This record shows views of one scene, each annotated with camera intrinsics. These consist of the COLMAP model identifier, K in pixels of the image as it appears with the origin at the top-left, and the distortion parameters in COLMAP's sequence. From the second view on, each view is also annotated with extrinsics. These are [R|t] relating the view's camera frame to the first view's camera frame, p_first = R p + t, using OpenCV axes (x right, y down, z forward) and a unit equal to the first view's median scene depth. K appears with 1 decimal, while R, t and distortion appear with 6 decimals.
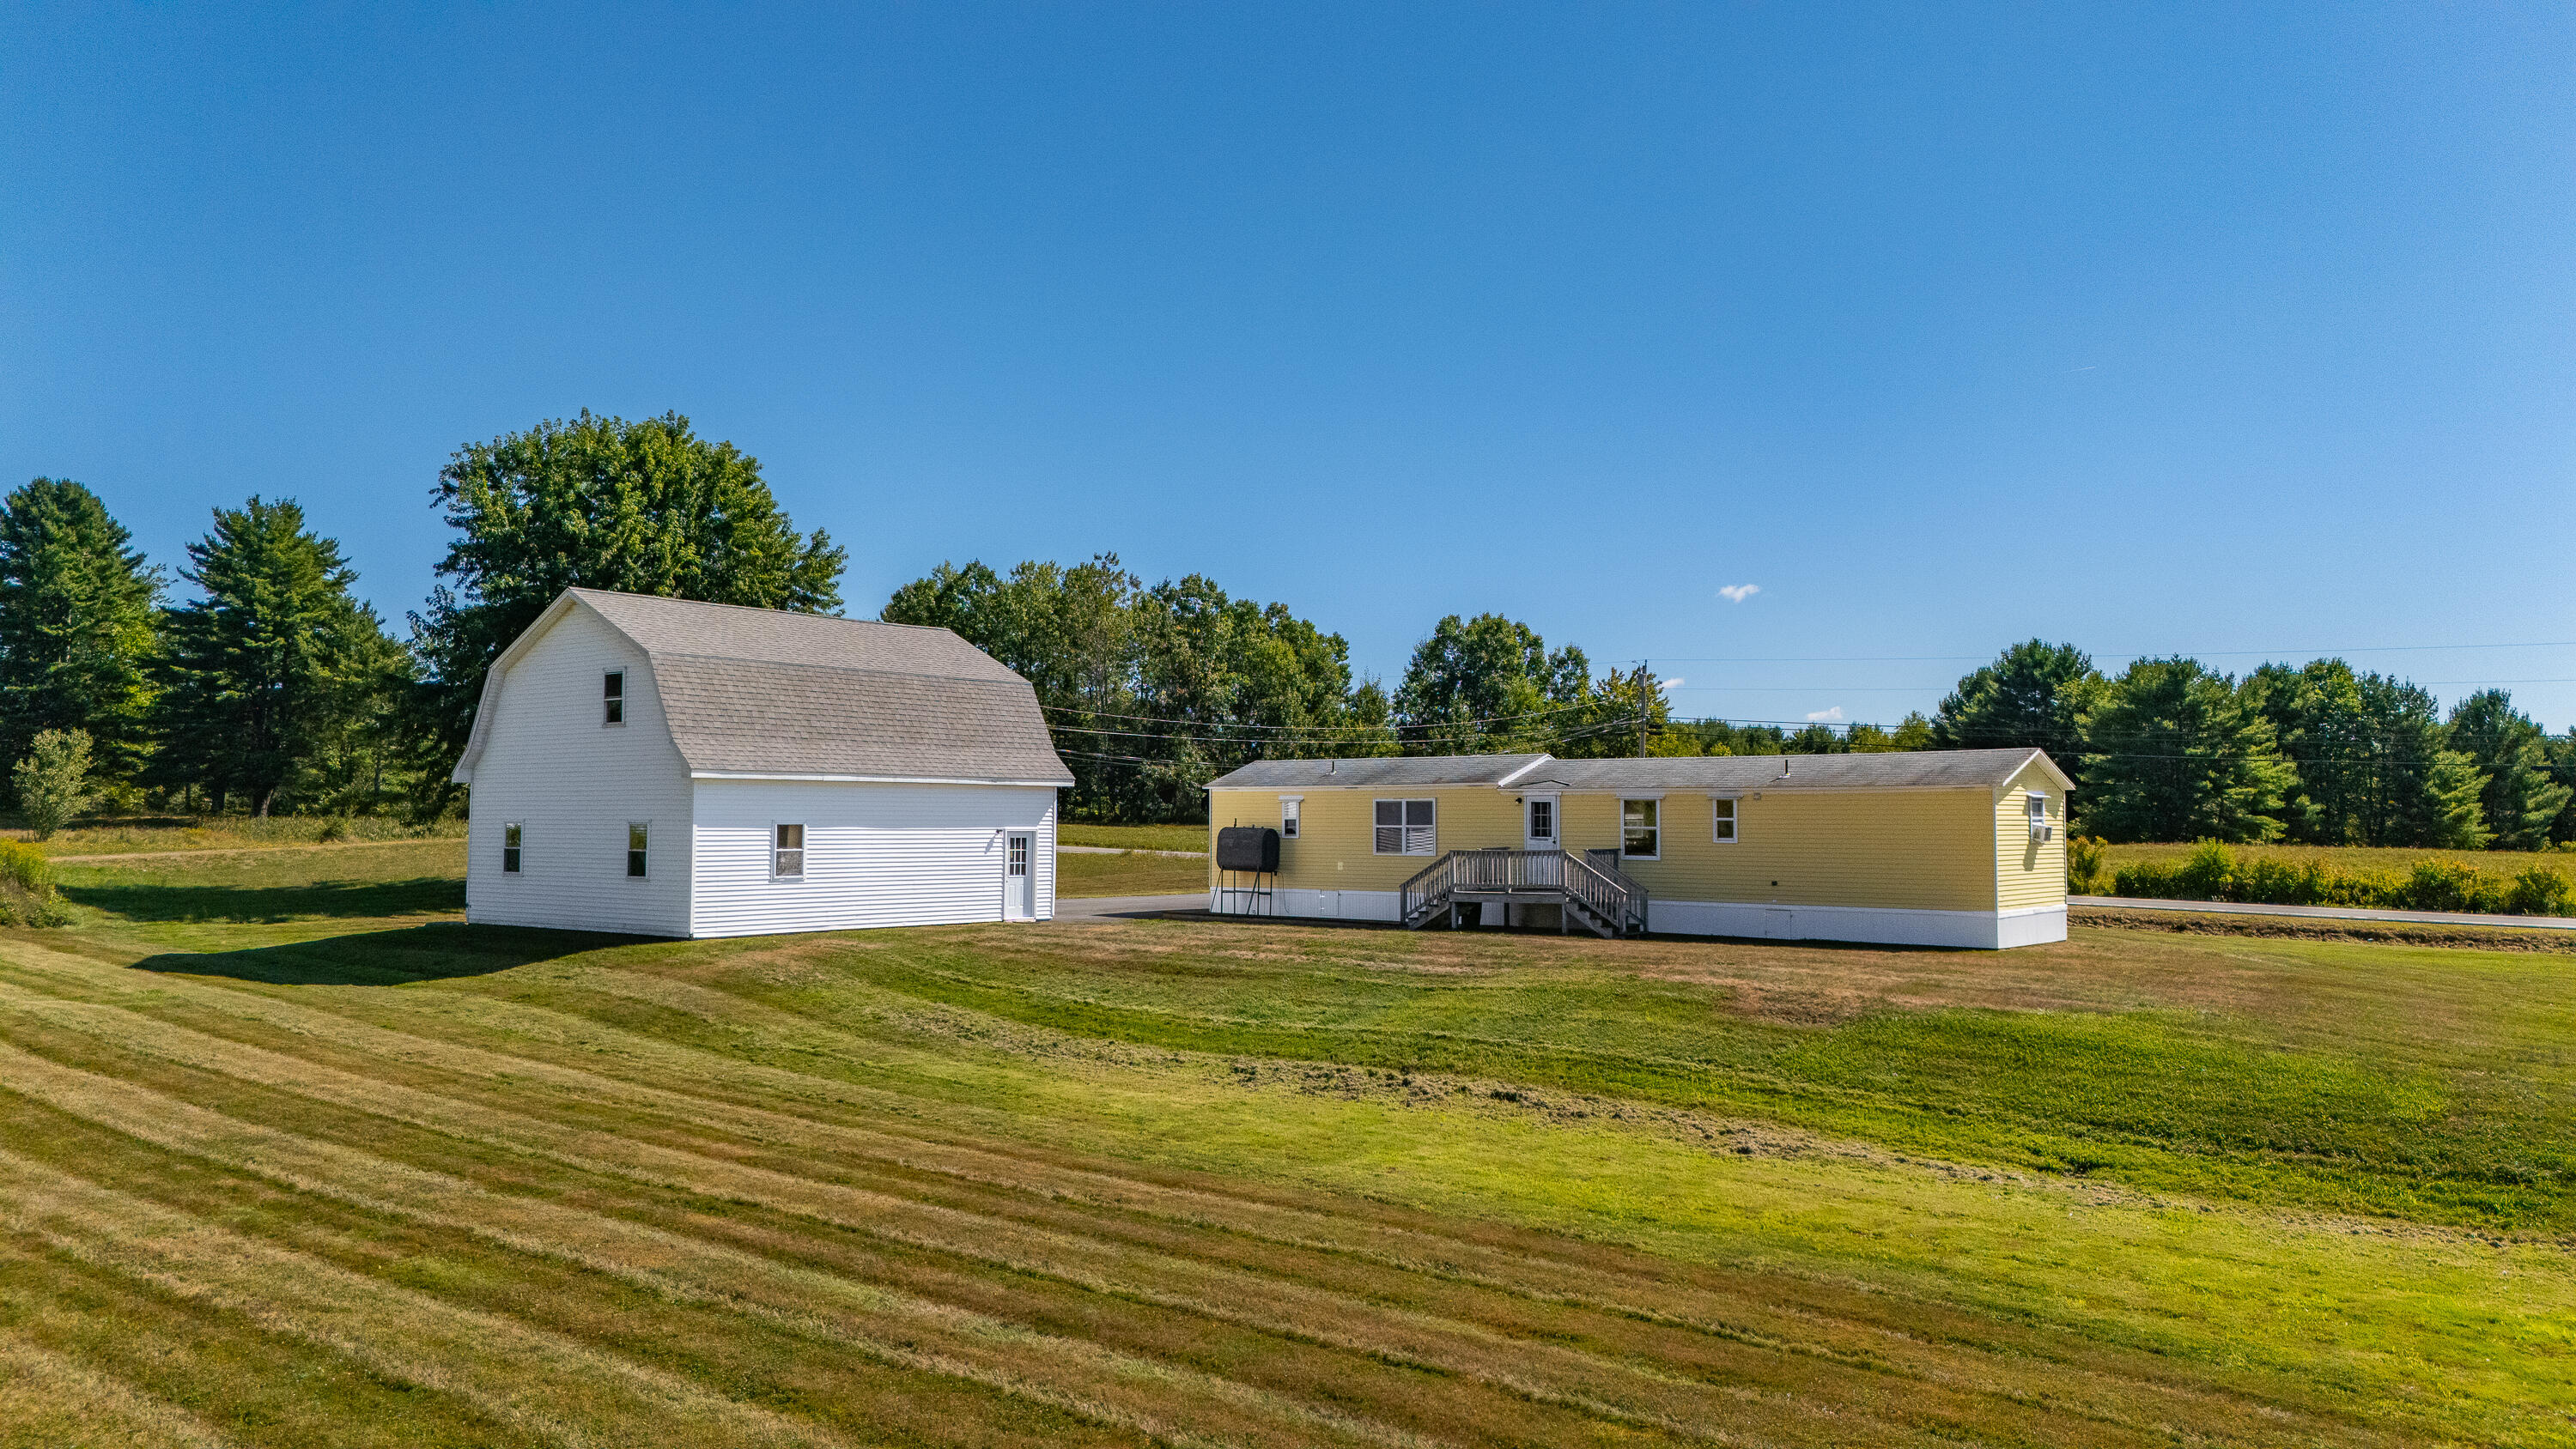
lens RADIAL K [[1882.2, 0, 1284.9], [0, 1882.2, 728.4], [0, 0, 1]] dist [0.091801, -0.105980]
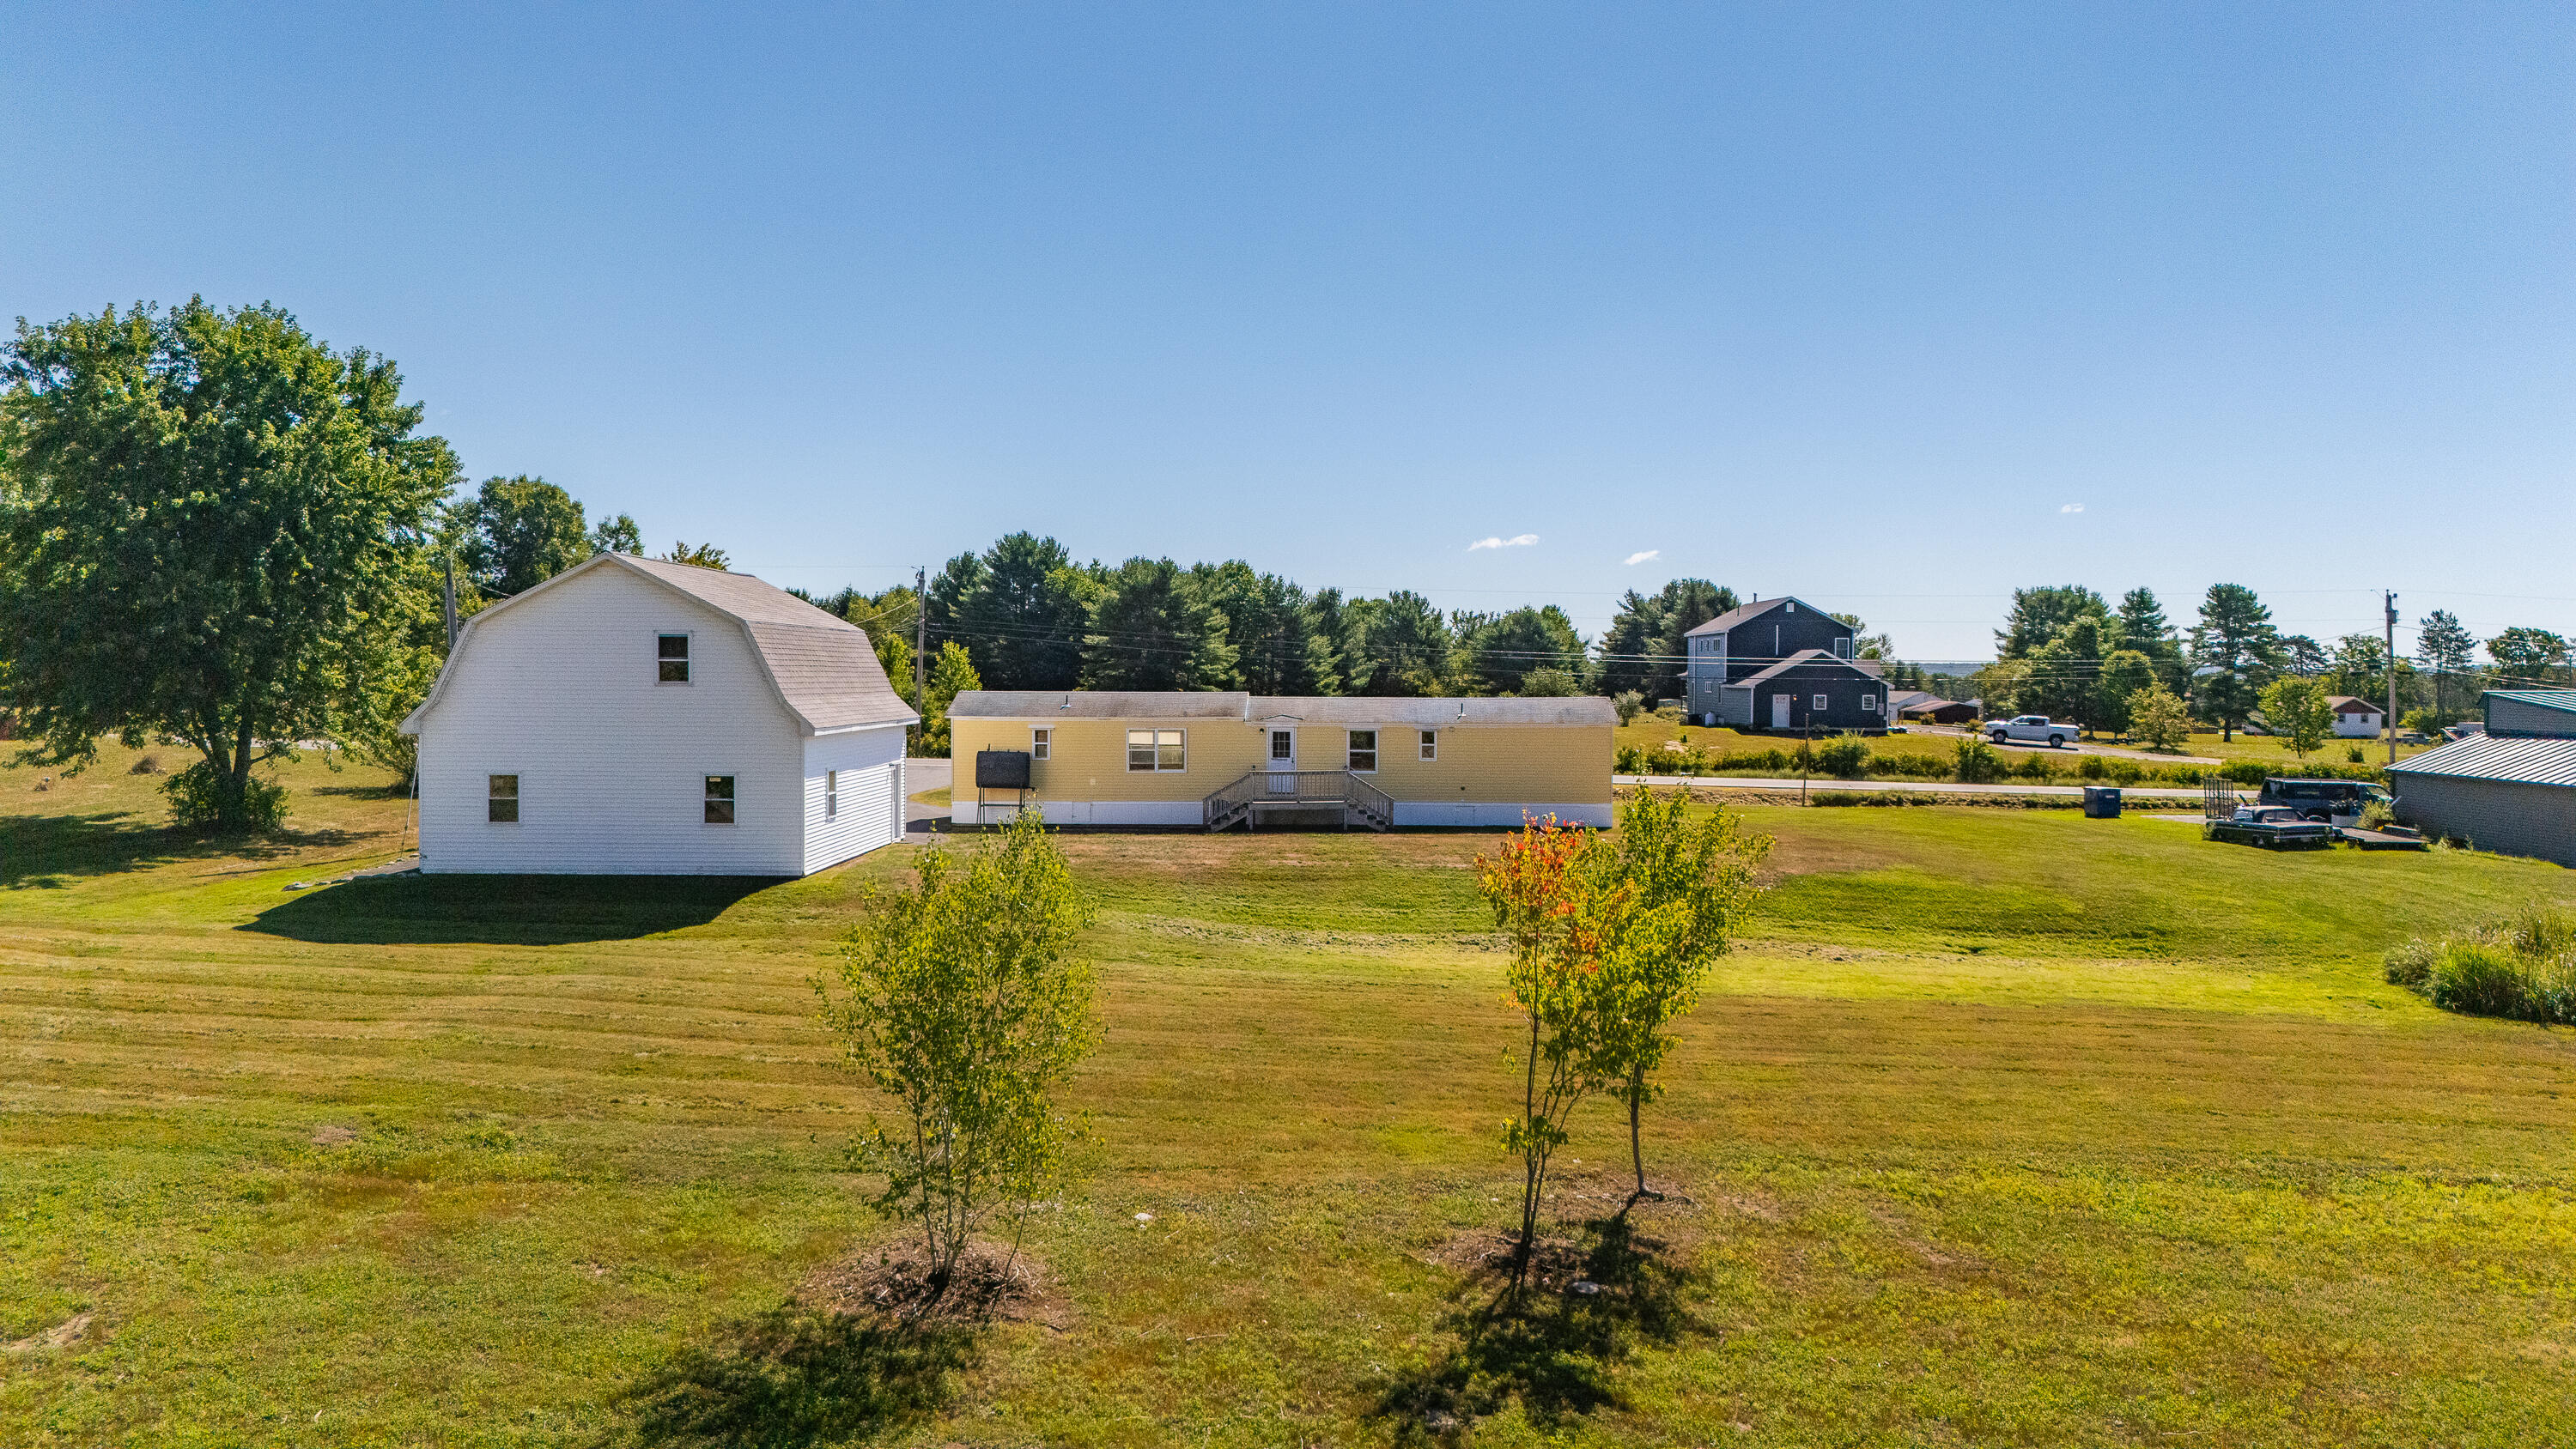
lens RADIAL K [[1882.2, 0, 1284.9], [0, 1882.2, 728.4], [0, 0, 1]] dist [0.091801, -0.105980]
pose [[0.790540, -0.018641, 0.612127, -0.612451], [-0.033361, 0.996742, 0.073439, -0.055559], [-0.611501, -0.078478, 0.787342, -0.048629]]
